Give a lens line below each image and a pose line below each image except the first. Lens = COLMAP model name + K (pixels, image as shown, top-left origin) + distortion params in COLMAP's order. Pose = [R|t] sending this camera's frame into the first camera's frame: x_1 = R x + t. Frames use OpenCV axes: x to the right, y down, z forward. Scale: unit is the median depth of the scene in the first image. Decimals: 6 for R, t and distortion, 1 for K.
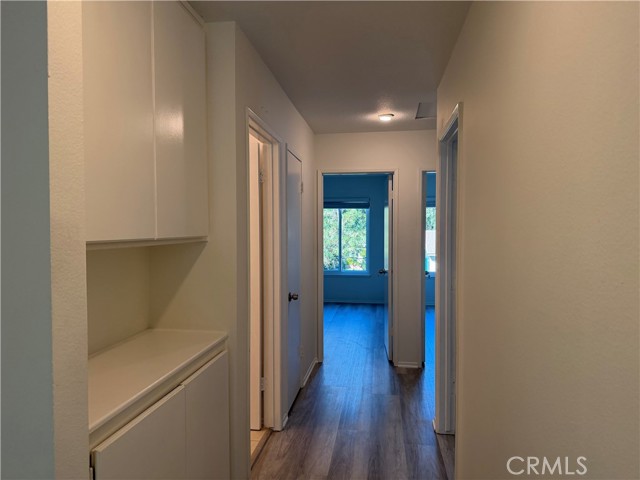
lens RADIAL K [[455.4, 0, 319.7], [0, 455.4, 243.0], [0, 0, 1]] dist [0.035569, -0.052183]
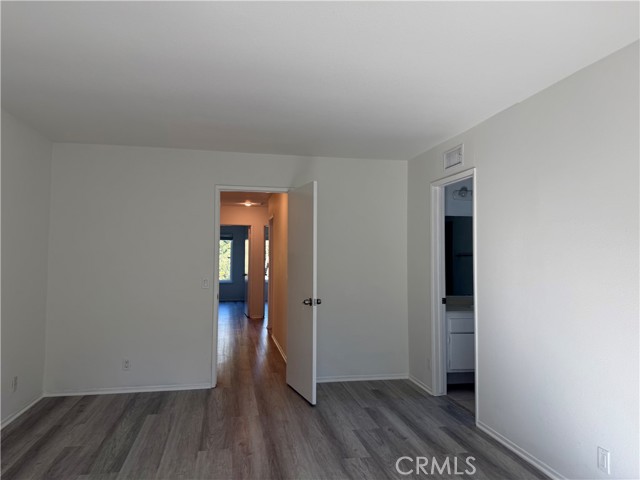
lens RADIAL K [[455.4, 0, 320.3], [0, 455.4, 242.1], [0, 0, 1]] dist [0.035569, -0.052183]
pose [[0.946696, 0.009920, 0.321975, -0.222028], [0.013456, 0.997435, -0.070295, 0.089370], [-0.321846, 0.070880, 0.944135, -1.159412]]
